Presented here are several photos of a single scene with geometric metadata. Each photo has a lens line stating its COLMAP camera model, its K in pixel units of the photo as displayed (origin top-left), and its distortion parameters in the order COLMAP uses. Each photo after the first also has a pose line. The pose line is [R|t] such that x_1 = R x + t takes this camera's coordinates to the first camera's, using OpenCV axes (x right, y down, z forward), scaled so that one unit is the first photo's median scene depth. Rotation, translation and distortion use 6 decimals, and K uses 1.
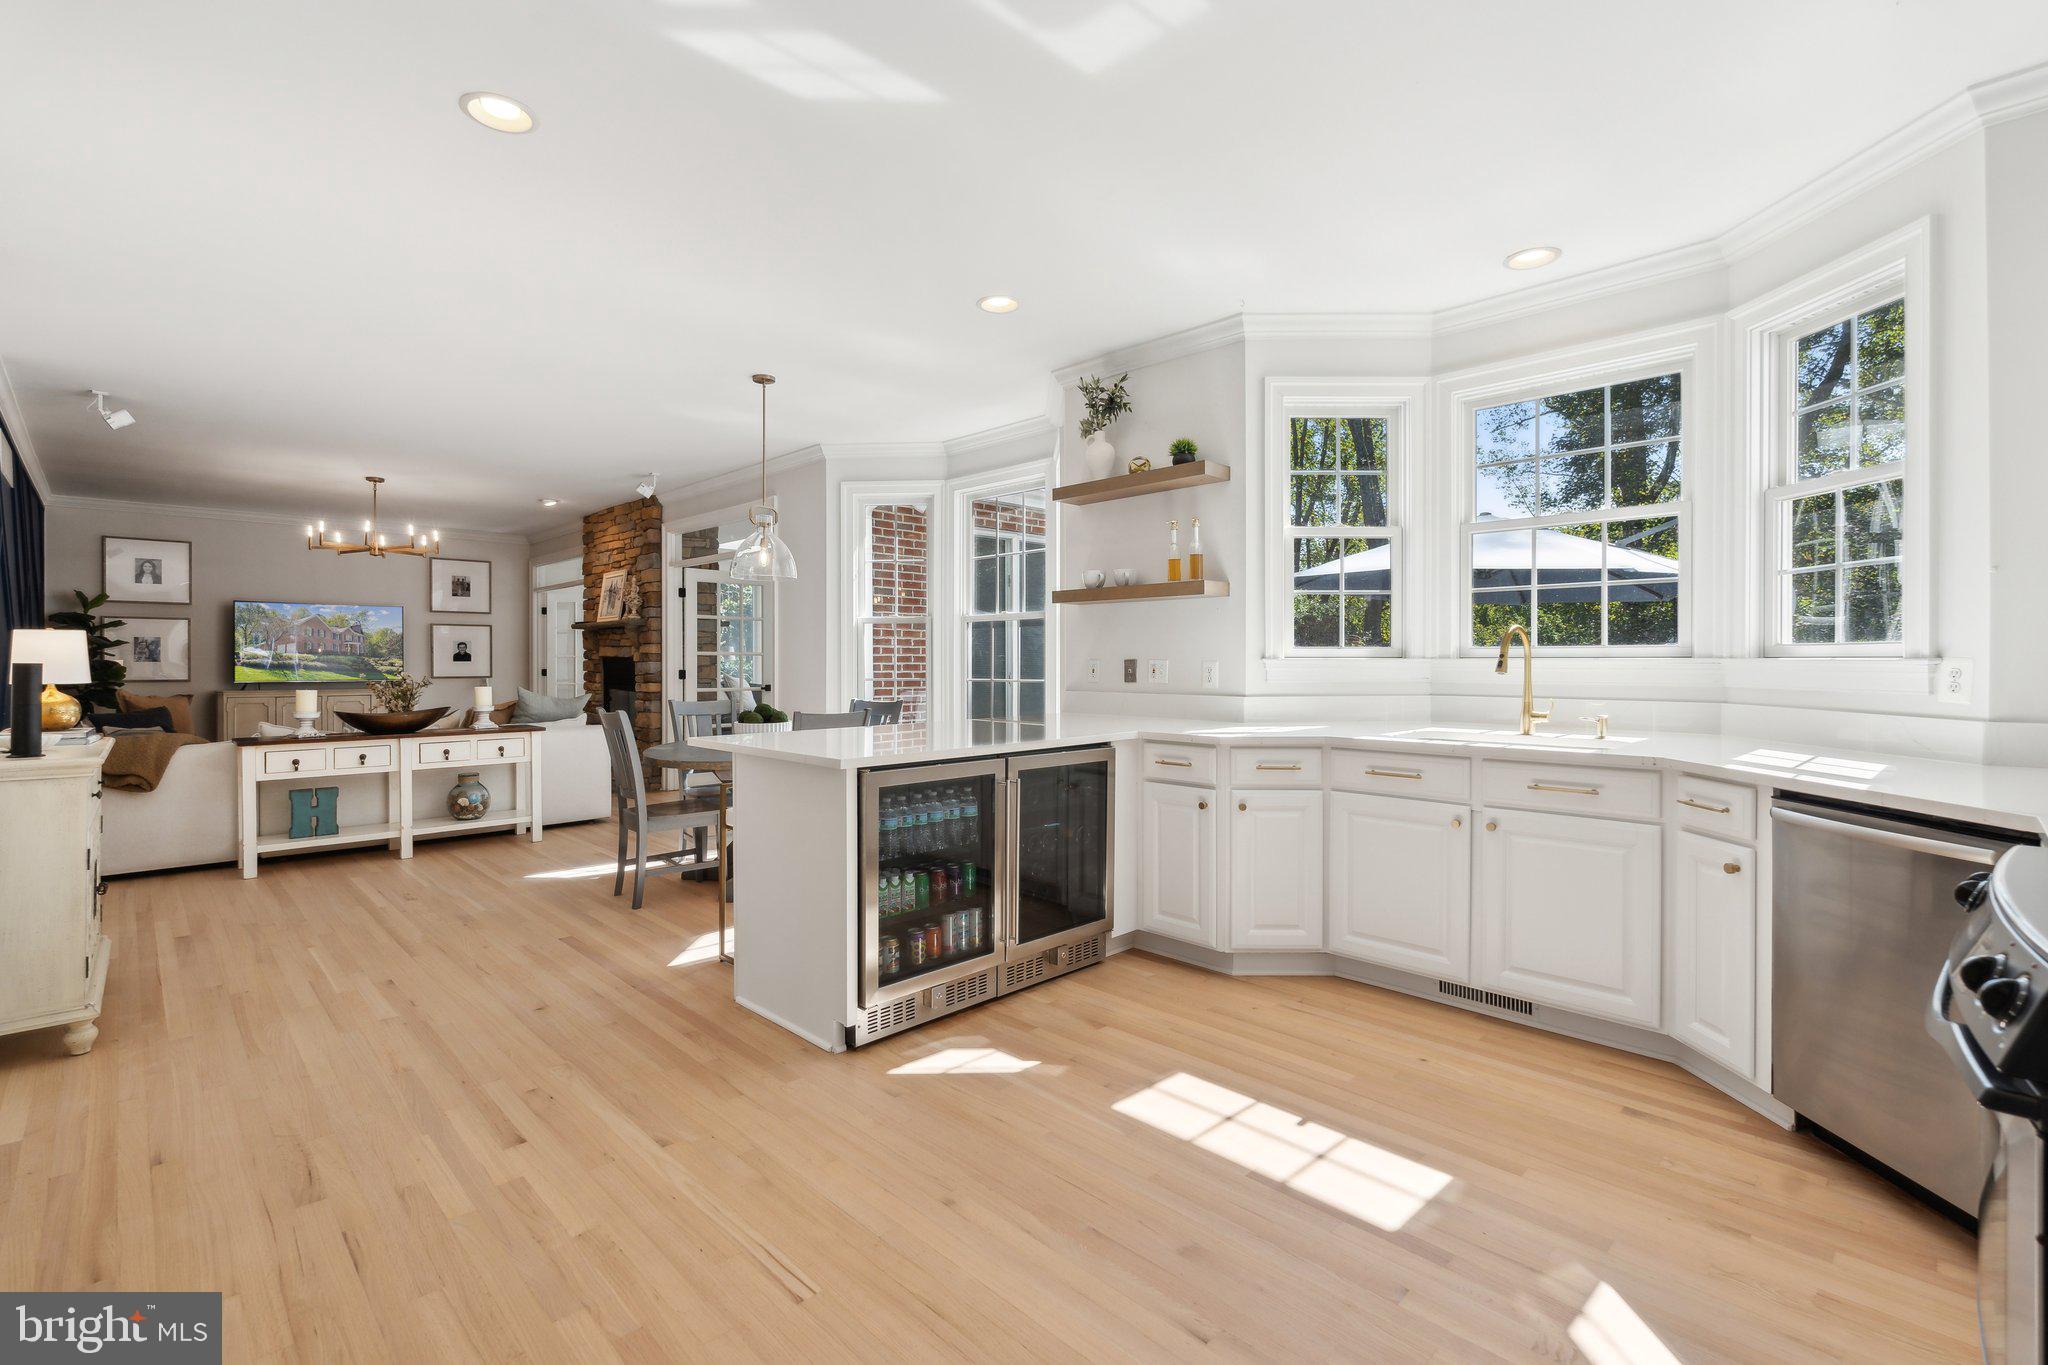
lens RADIAL K [[922.6, 0, 1015.4], [0, 922.6, 668.4], [0, 0, 1]] dist [-0.002602, 0.000151]
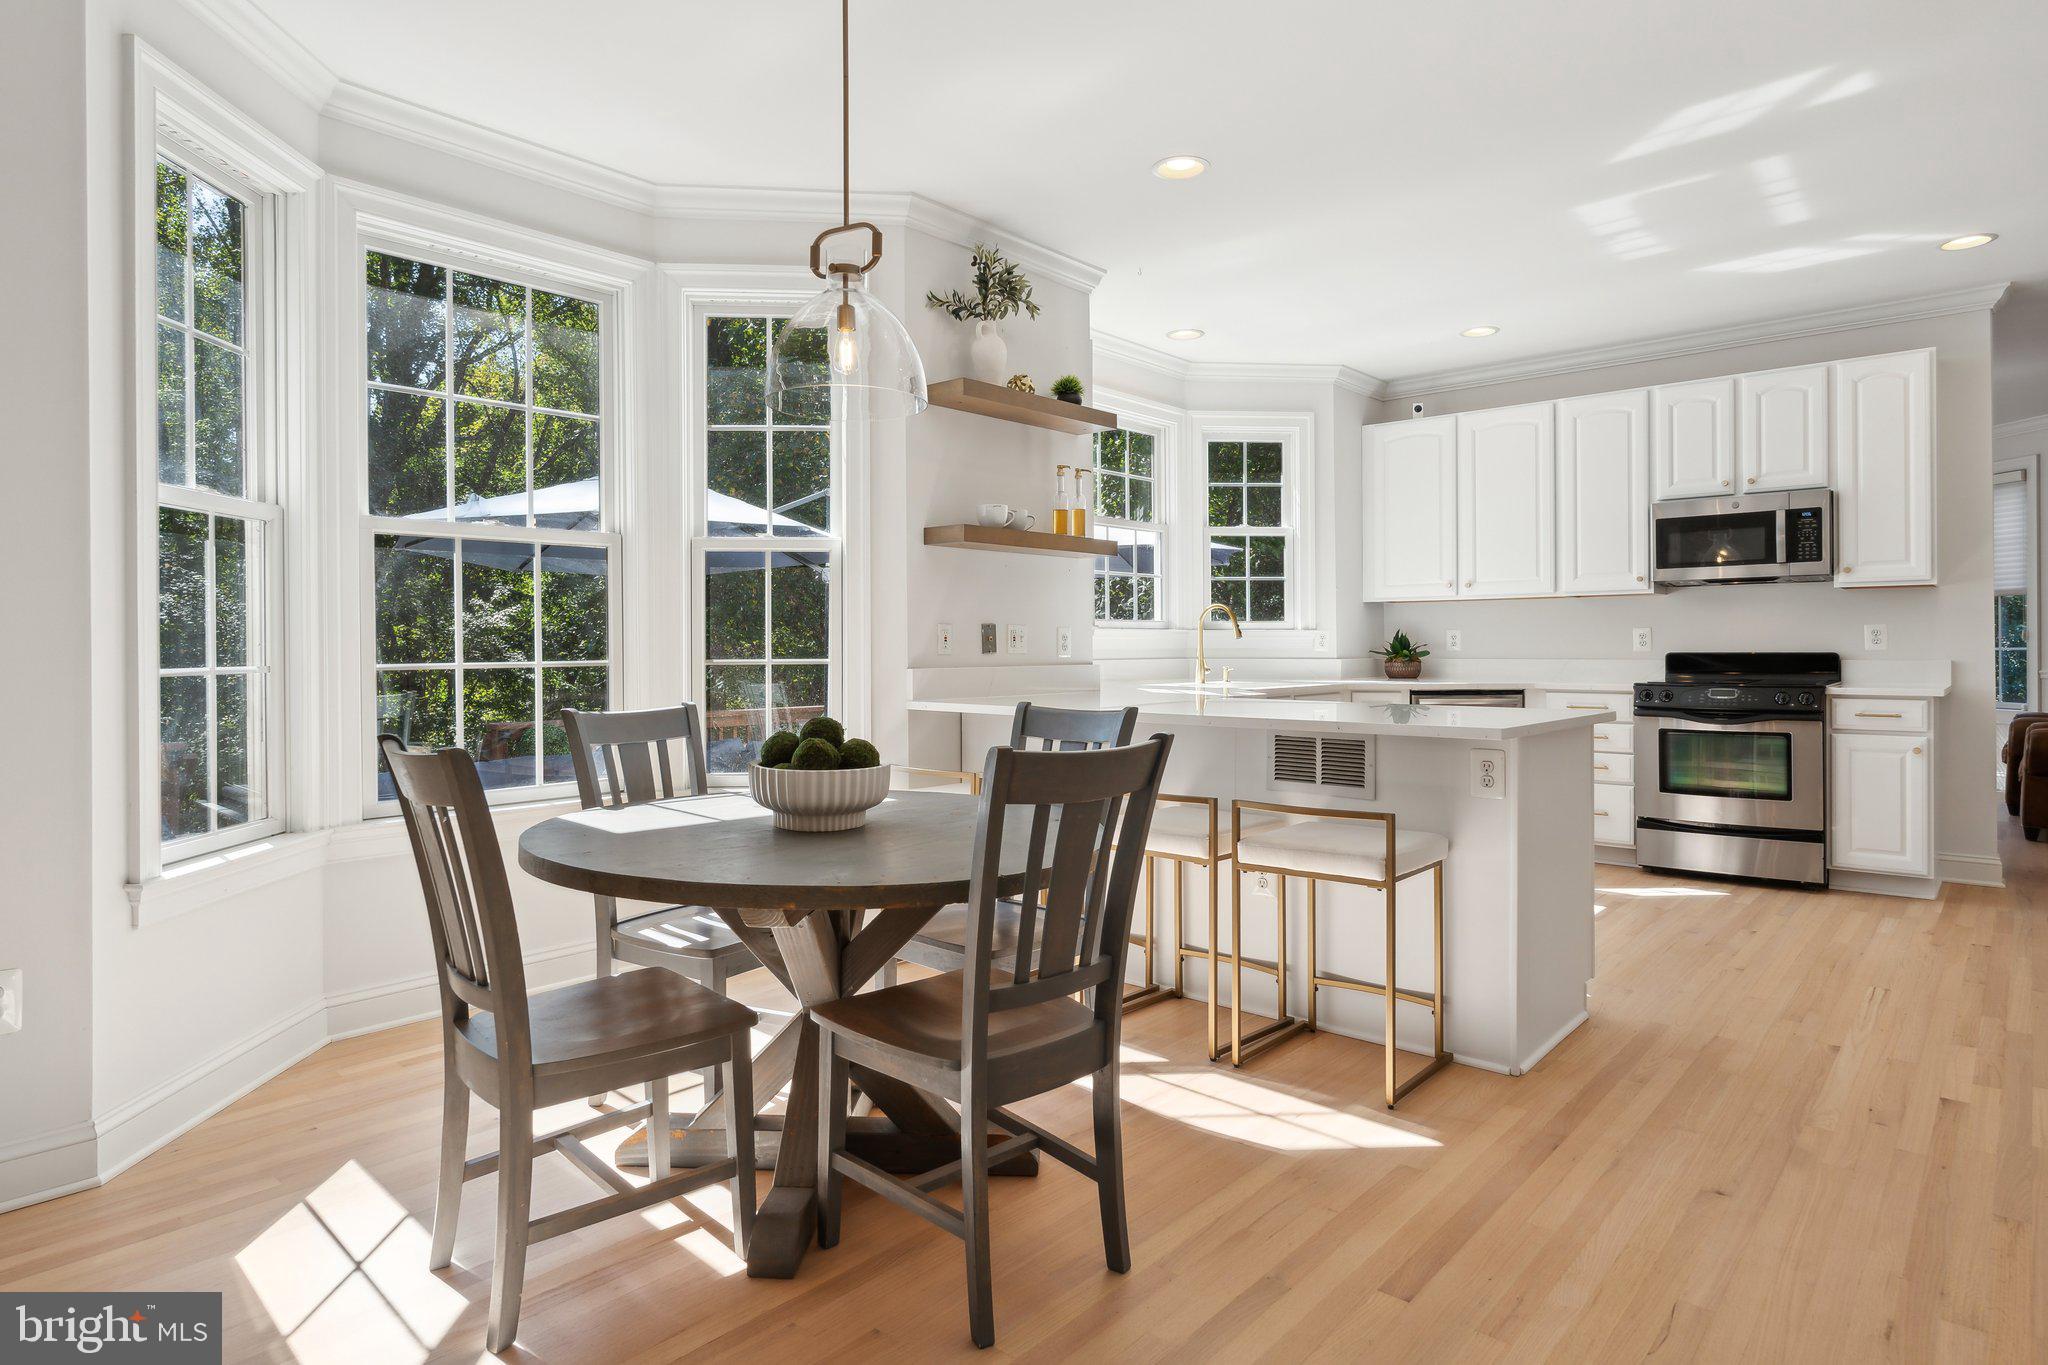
lens RADIAL K [[1145.9, 0, 1036.2], [0, 1145.9, 647.2], [0, 0, 1]] dist [0.004852, 0.000091]
pose [[-0.083777, -0.000056, 0.996485, -1.271238], [0.013453, 0.999909, 0.001187, 0.013719], [-0.996394, 0.013506, -0.083768, 1.564604]]
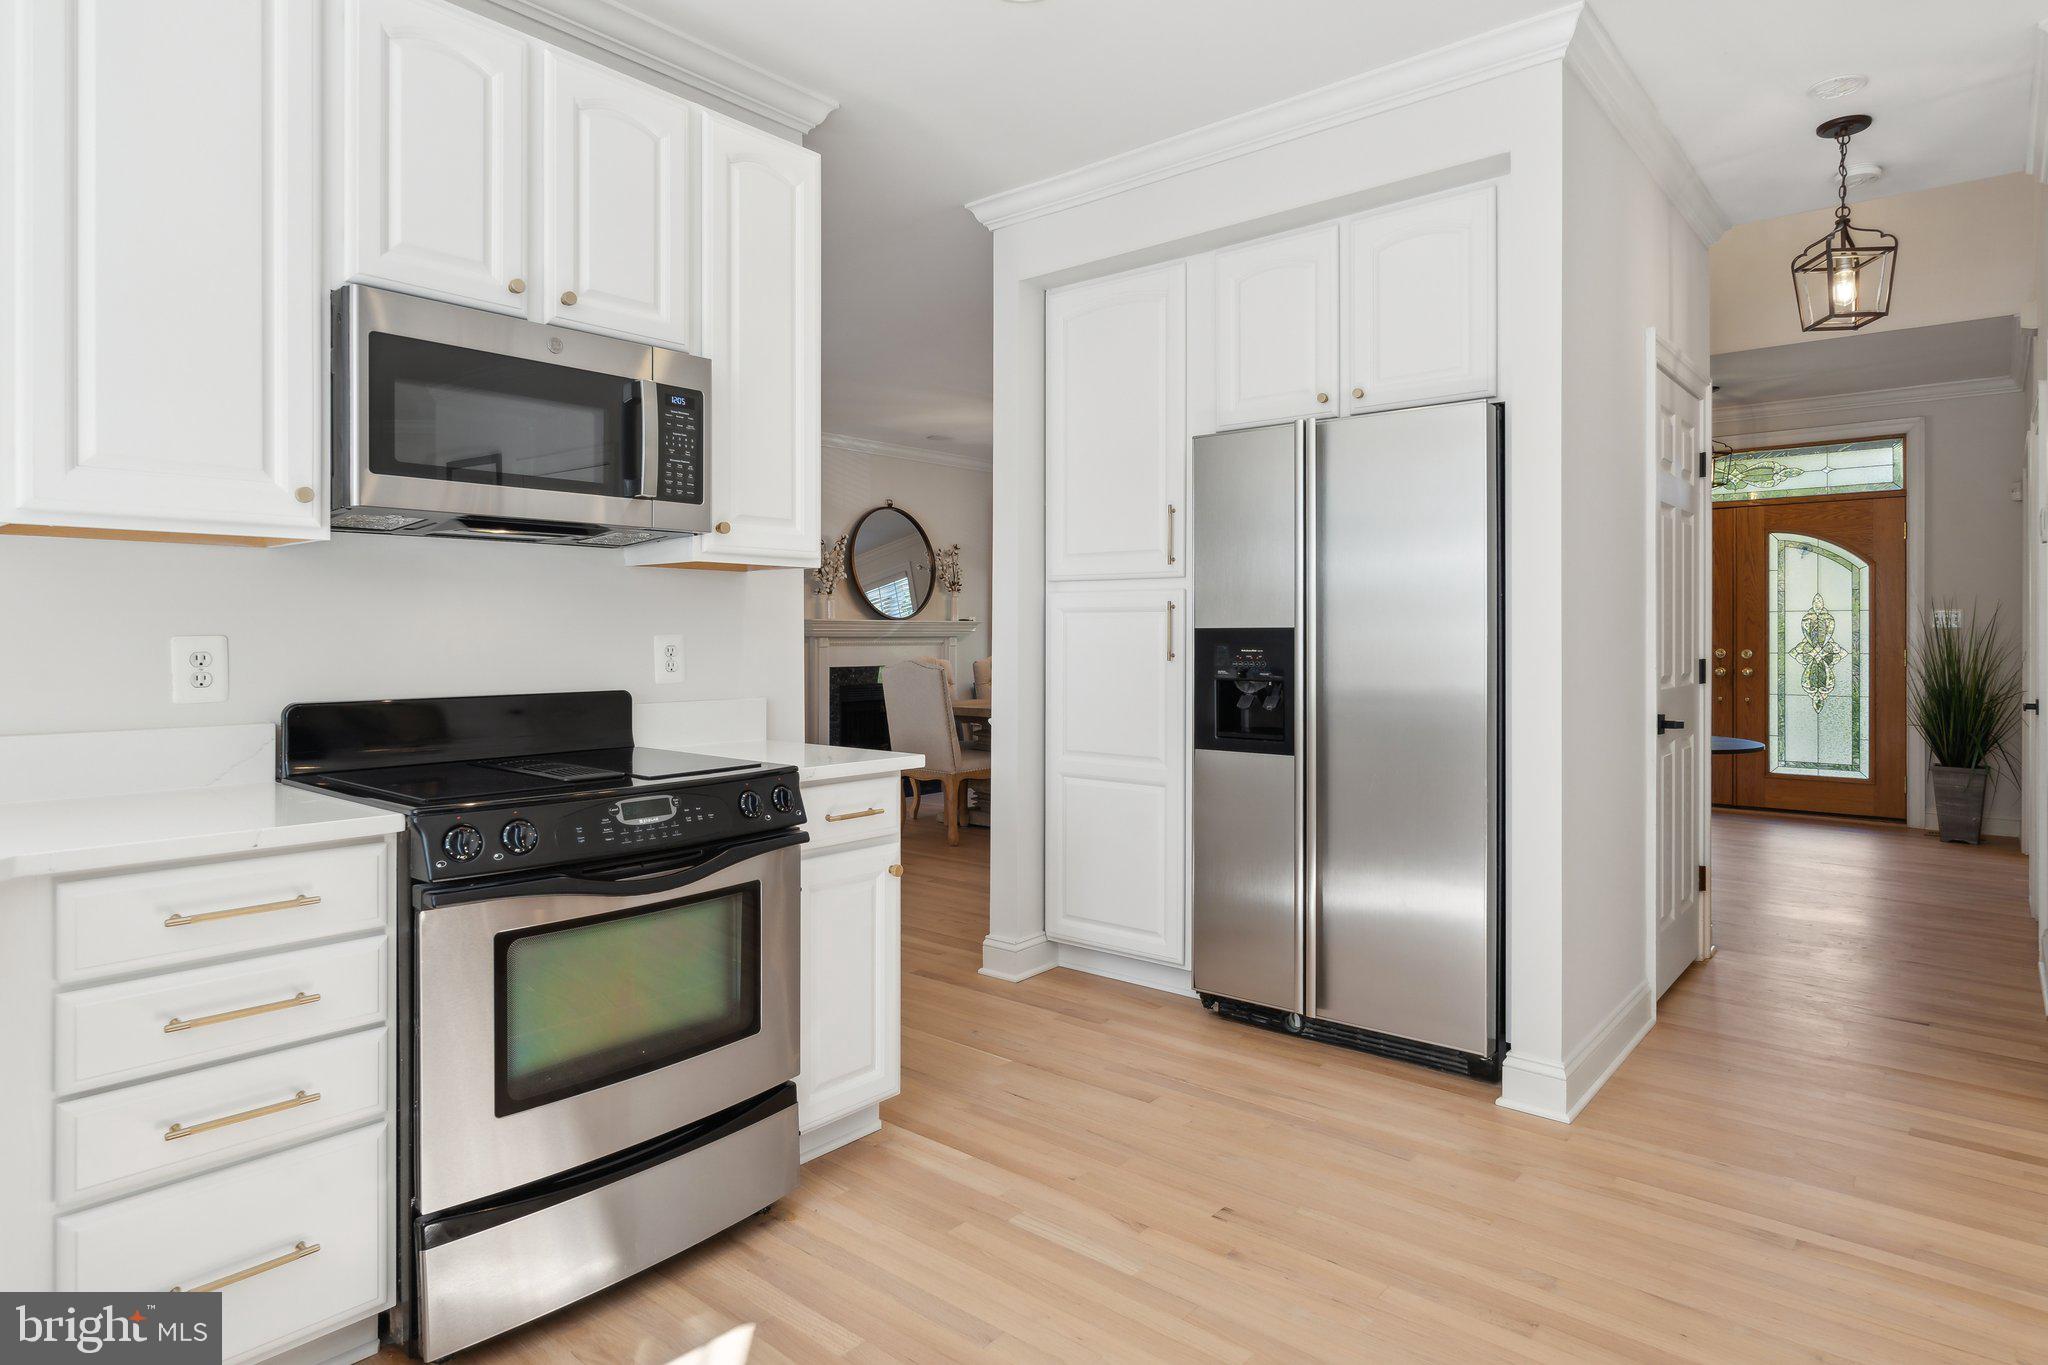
lens RADIAL K [[1145.9, 0, 1014.9], [0, 1145.9, 632.2], [0, 0, 1]] dist [0.004852, 0.000091]
pose [[-0.996397, 0.000606, -0.084810, 0.223407], [0.000313, 0.999994, 0.003466, -0.008365], [0.084812, 0.003427, -0.996391, 1.081712]]
